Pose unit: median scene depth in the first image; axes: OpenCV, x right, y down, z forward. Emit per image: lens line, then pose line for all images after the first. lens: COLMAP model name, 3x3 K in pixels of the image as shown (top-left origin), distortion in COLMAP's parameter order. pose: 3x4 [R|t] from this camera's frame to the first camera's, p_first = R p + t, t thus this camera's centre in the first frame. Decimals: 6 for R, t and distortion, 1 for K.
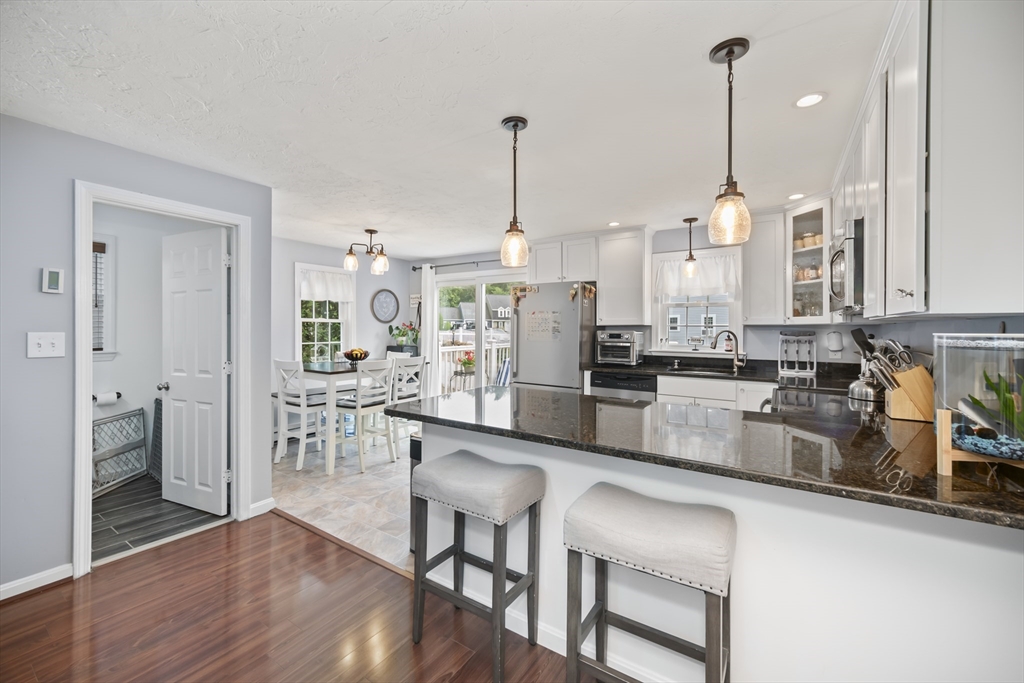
lens RADIAL K [[413.7, 0, 506.6], [0, 413.7, 327.6], [0, 0, 1]] dist [-0.001666, 0.000706]
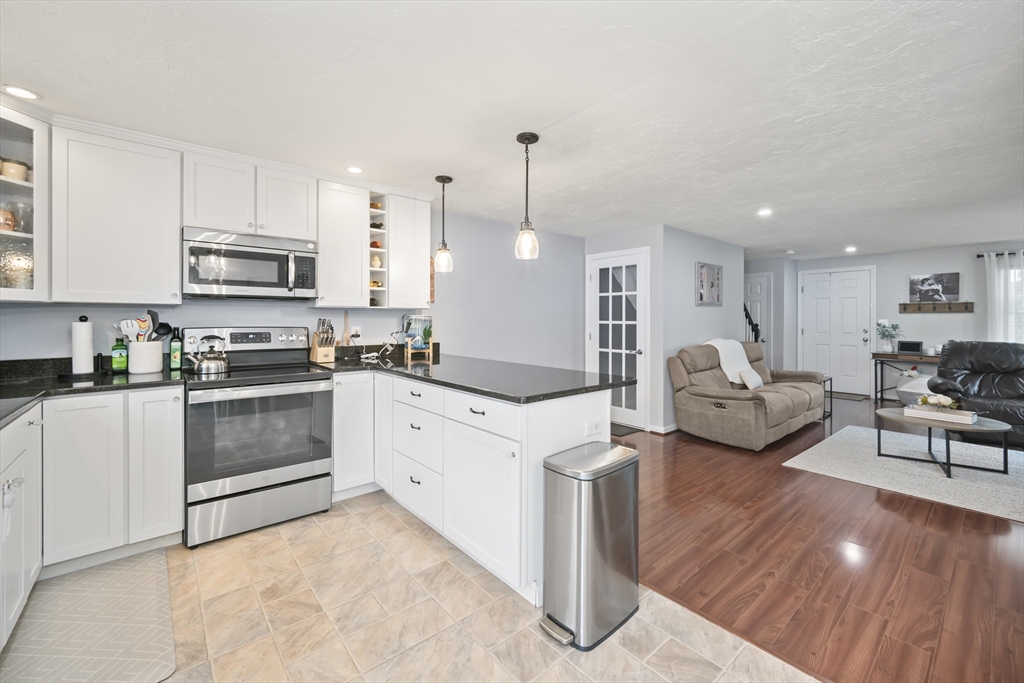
lens RADIAL K [[413.7, 0, 502.7], [0, 413.7, 319.2], [0, 0, 1]] dist [-0.001666, 0.000706]
pose [[-0.958346, -0.005694, 0.285554, -0.124654], [-0.005514, 0.999984, 0.001433, 0.011517], [-0.285558, -0.000201, -0.958362, 1.054624]]
